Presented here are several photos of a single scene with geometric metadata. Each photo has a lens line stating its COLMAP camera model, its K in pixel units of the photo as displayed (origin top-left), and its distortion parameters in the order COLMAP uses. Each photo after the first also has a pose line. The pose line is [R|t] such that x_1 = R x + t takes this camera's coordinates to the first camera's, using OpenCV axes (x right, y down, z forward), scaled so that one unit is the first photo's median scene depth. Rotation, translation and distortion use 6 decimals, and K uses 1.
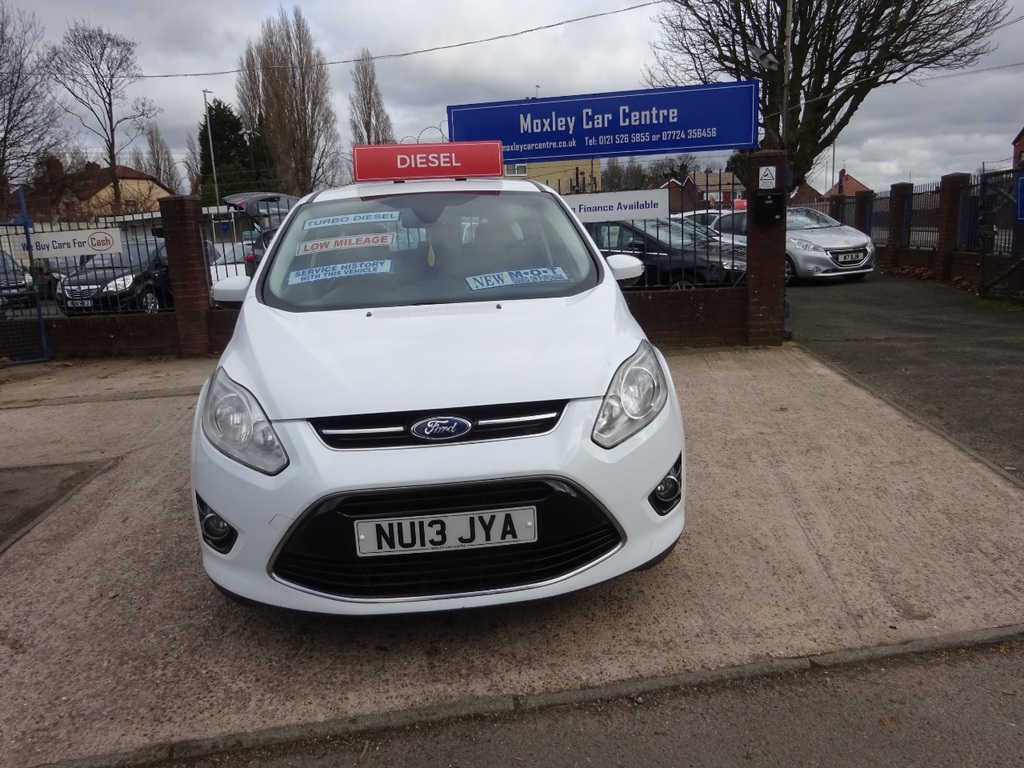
lens RADIAL K [[773.2, 0, 514.7], [0, 773.2, 373.5], [0, 0, 1]] dist [0.010093, 0.001022]
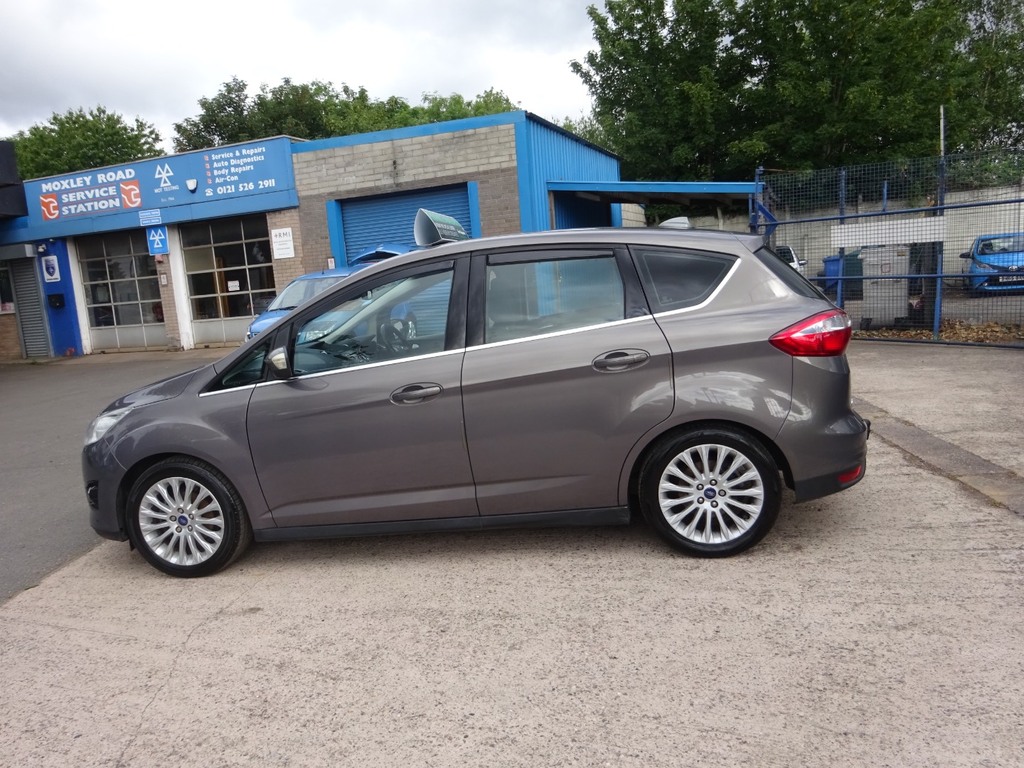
lens RADIAL K [[774.7, 0, 512.7], [0, 774.7, 383.3], [0, 0, 1]] dist [0.006354, -0.001946]
pose [[-0.274573, 0.218291, -0.936461, 0.932001], [-0.070176, 0.966745, 0.245926, -0.345349], [0.959002, 0.133241, -0.250124, 1.433155]]
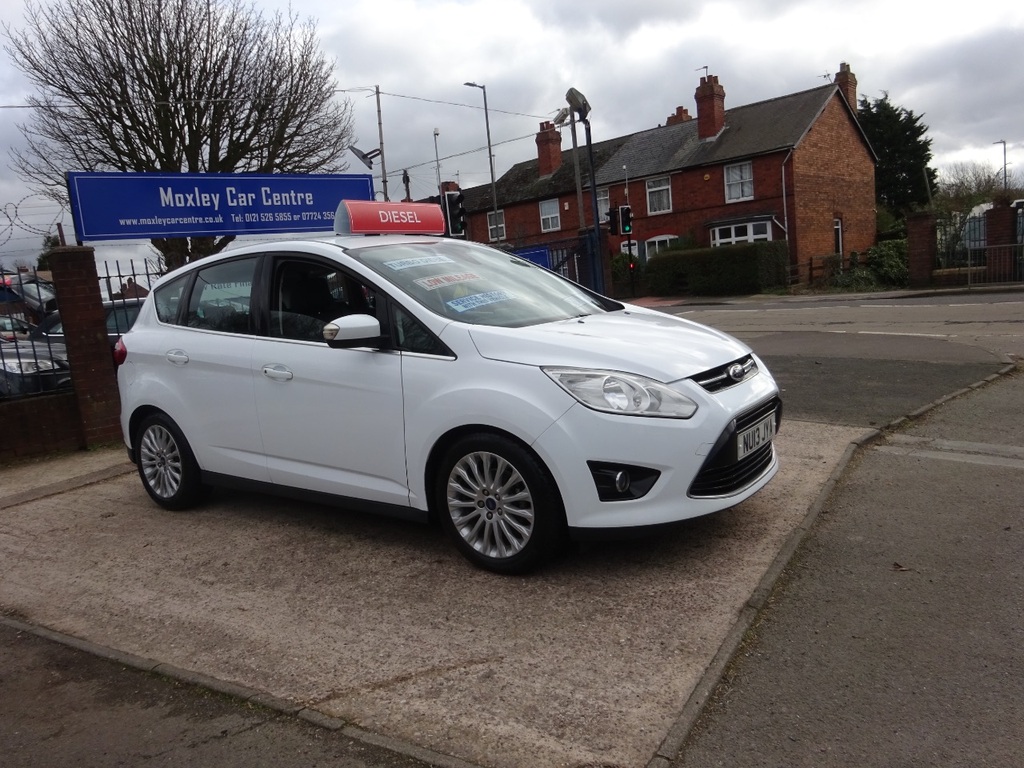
lens RADIAL K [[773.2, 0, 514.7], [0, 773.2, 373.5], [0, 0, 1]] dist [0.010093, 0.001022]
pose [[0.659716, -0.104646, 0.744193, -0.866502], [0.197398, 0.979616, -0.037240, 0.024420], [-0.725127, 0.171470, 0.666925, 0.163216]]
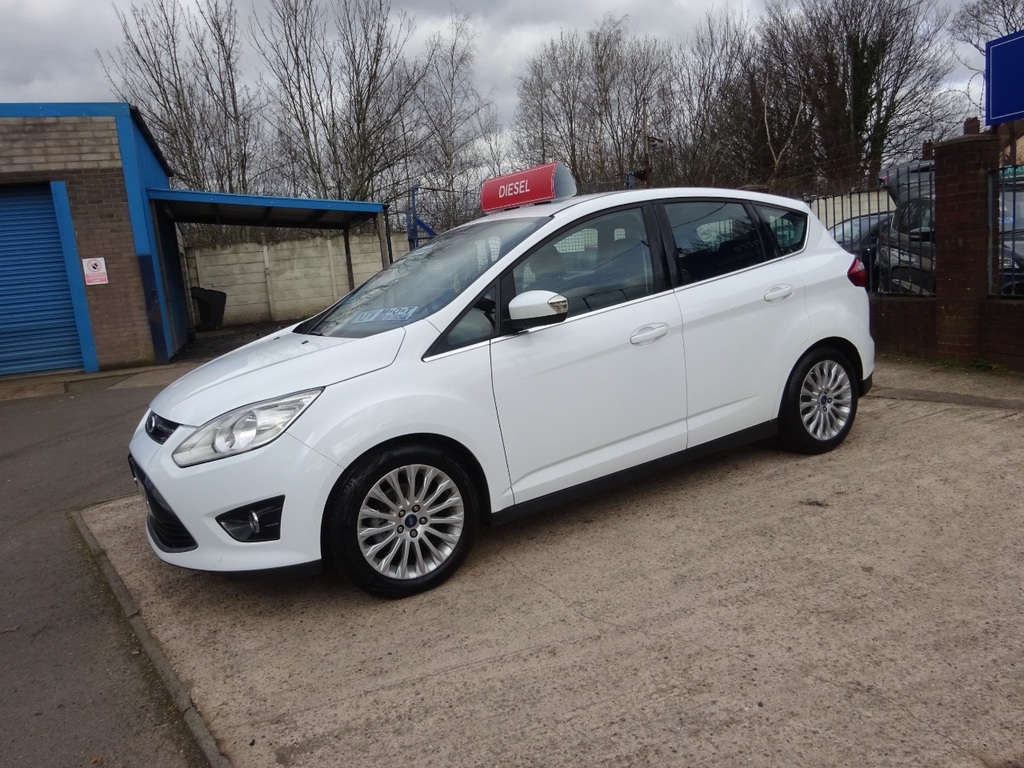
lens RADIAL K [[772.1, 0, 512.0], [0, 772.1, 384.0], [0, 0, 1]] dist [0.011154, -0.009661]
pose [[0.432660, 0.159080, -0.887411, 0.860339], [-0.090811, 0.986993, 0.132656, -0.151436], [0.896972, 0.023192, 0.441479, 0.543286]]
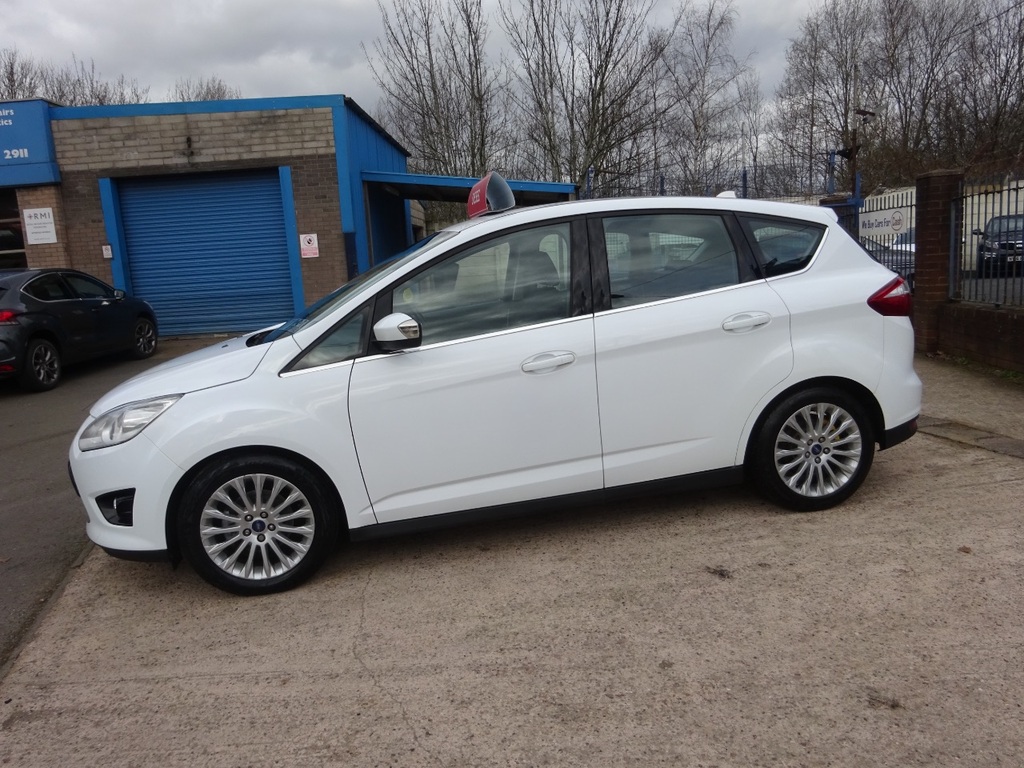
lens RADIAL K [[772.1, 0, 512.0], [0, 772.1, 384.0], [0, 0, 1]] dist [0.011154, -0.009661]
pose [[0.081751, 0.218033, -0.972511, 0.937441], [-0.115710, 0.971255, 0.208025, -0.252534], [0.989913, 0.095523, 0.104630, 0.968069]]
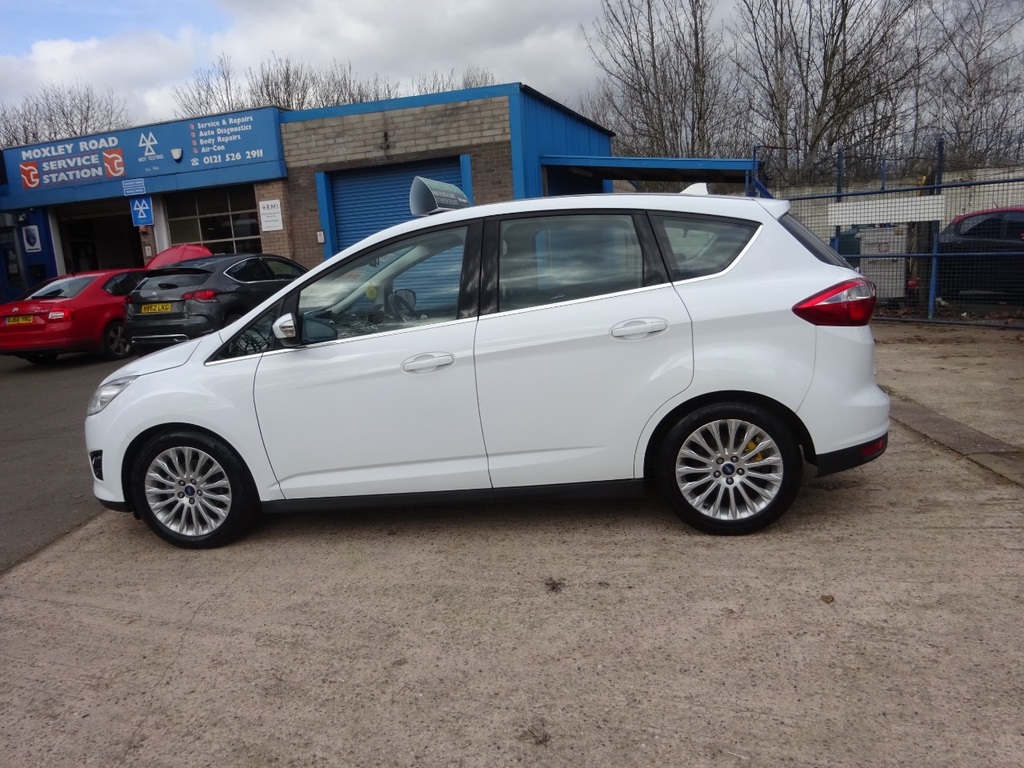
lens RADIAL K [[772.1, 0, 512.0], [0, 772.1, 384.0], [0, 0, 1]] dist [0.011154, -0.009661]
pose [[-0.256932, 0.243612, -0.935221, 0.918380], [-0.083764, 0.958453, 0.272676, -0.330271], [0.962792, 0.148397, -0.225851, 1.392494]]
